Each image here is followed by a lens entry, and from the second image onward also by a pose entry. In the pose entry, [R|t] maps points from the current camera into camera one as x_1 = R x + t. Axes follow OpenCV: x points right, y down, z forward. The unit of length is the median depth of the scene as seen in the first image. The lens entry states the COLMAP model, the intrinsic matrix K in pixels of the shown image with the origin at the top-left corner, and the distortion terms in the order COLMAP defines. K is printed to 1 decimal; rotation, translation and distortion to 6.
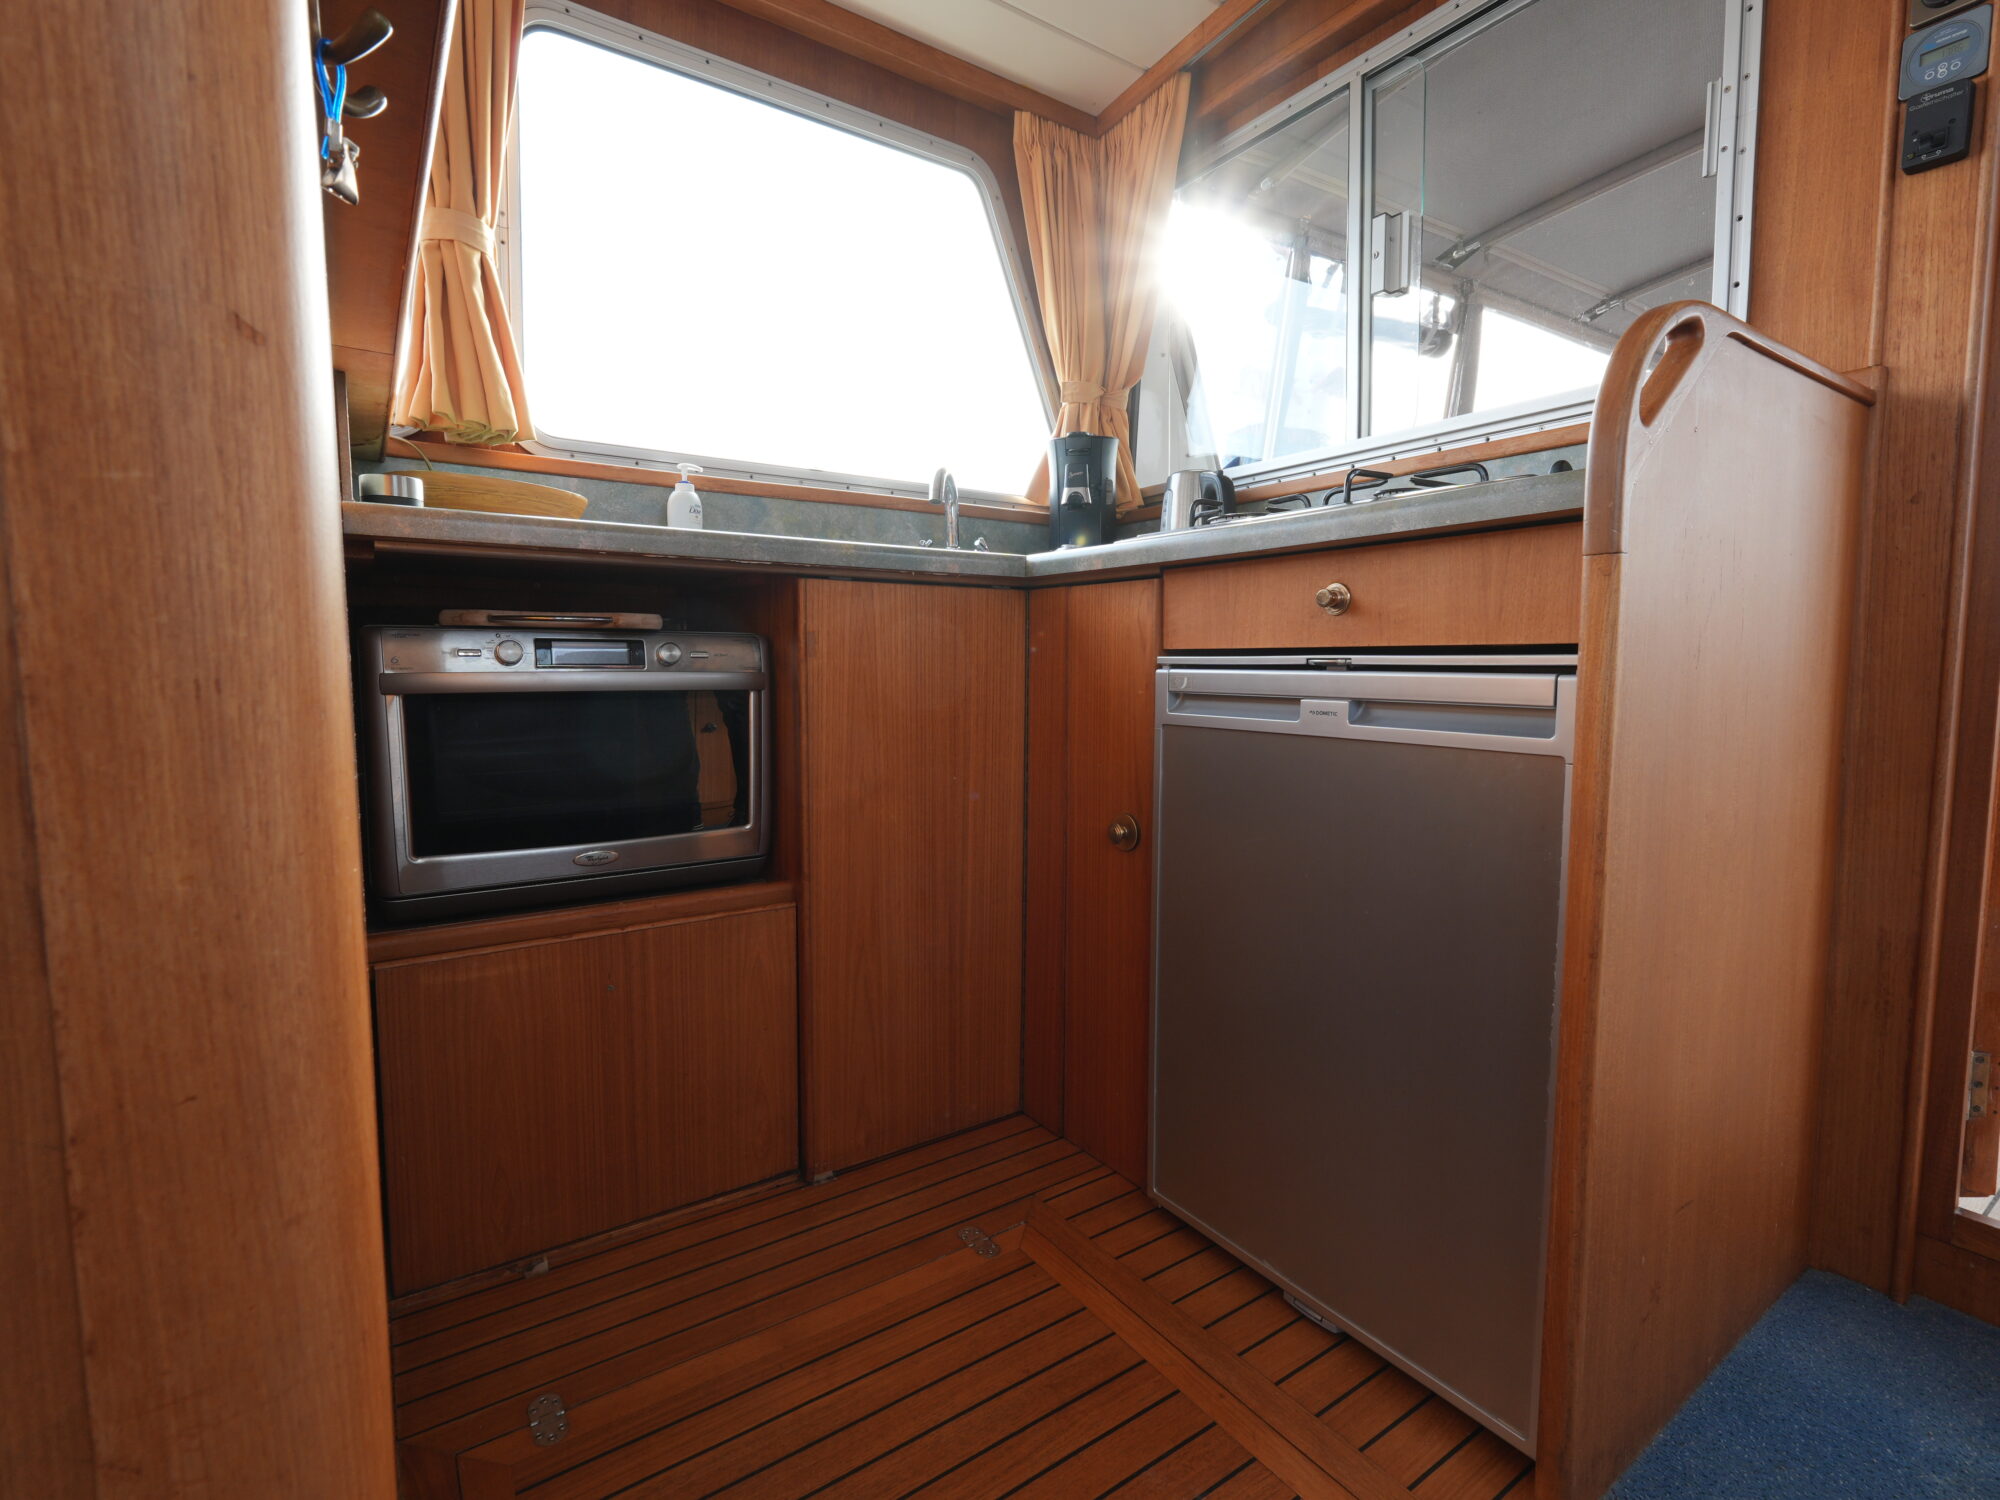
lens RADIAL K [[943.2, 0, 1004.3], [0, 943.2, 747.2], [0, 0, 1]] dist [-0.000805, 0.001024]
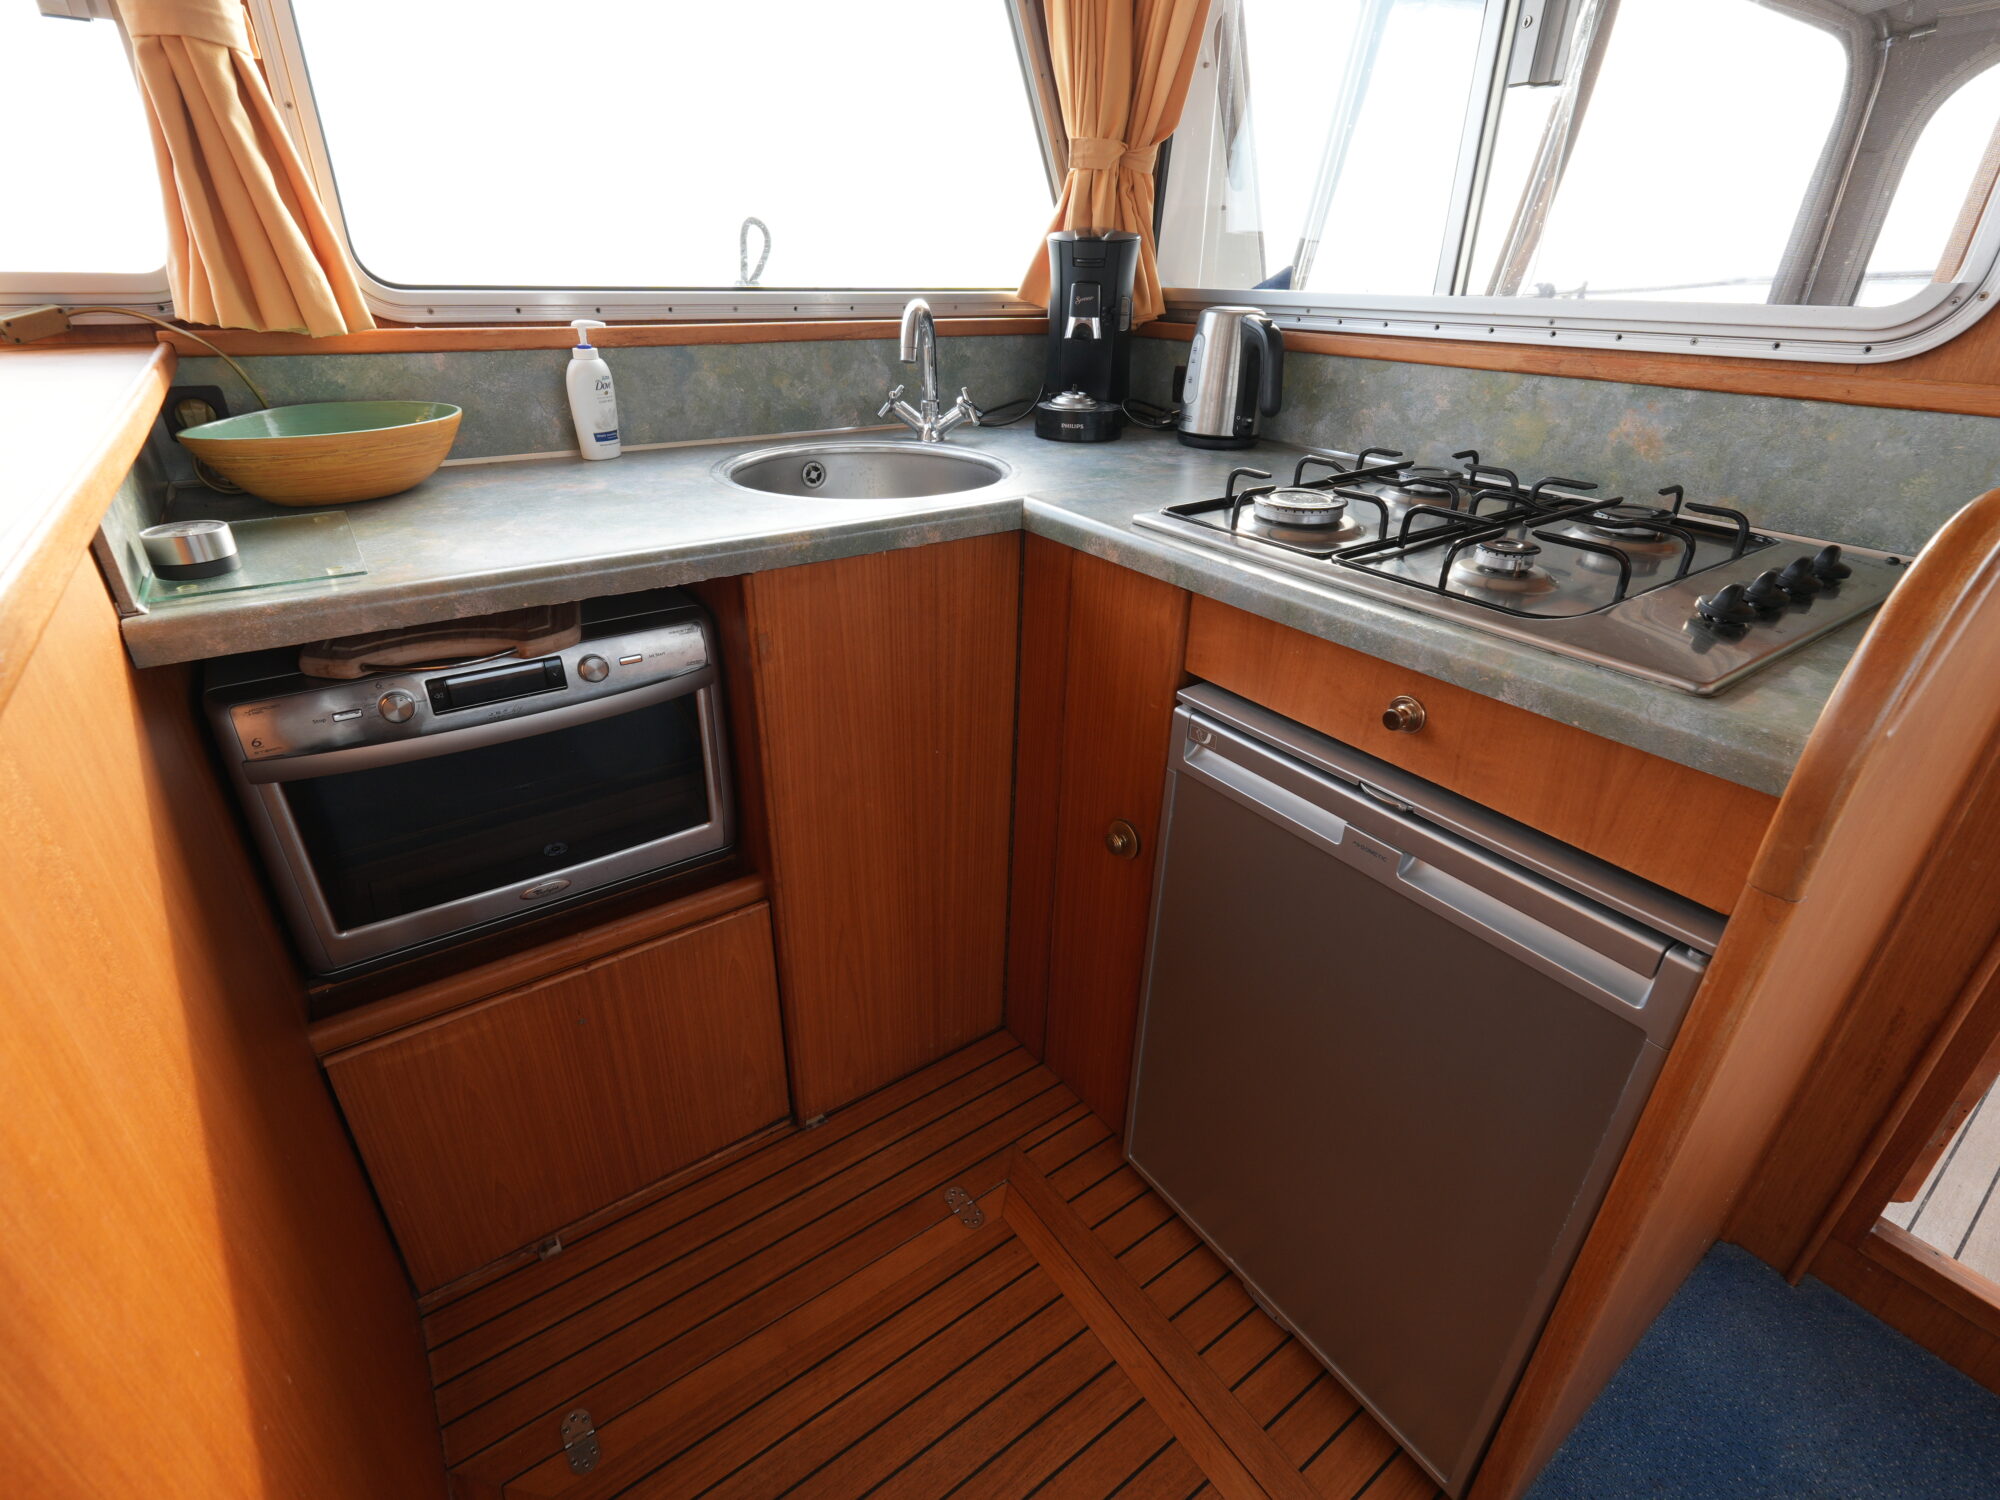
lens RADIAL K [[943.2, 0, 999.4], [0, 943.2, 743.1], [0, 0, 1]] dist [-0.000805, 0.001024]
pose [[0.999693, 0.008658, 0.023212, -0.015001], [-0.016660, 0.928397, 0.371216, -0.337630], [-0.018336, -0.371489, 0.928256, 0.185804]]
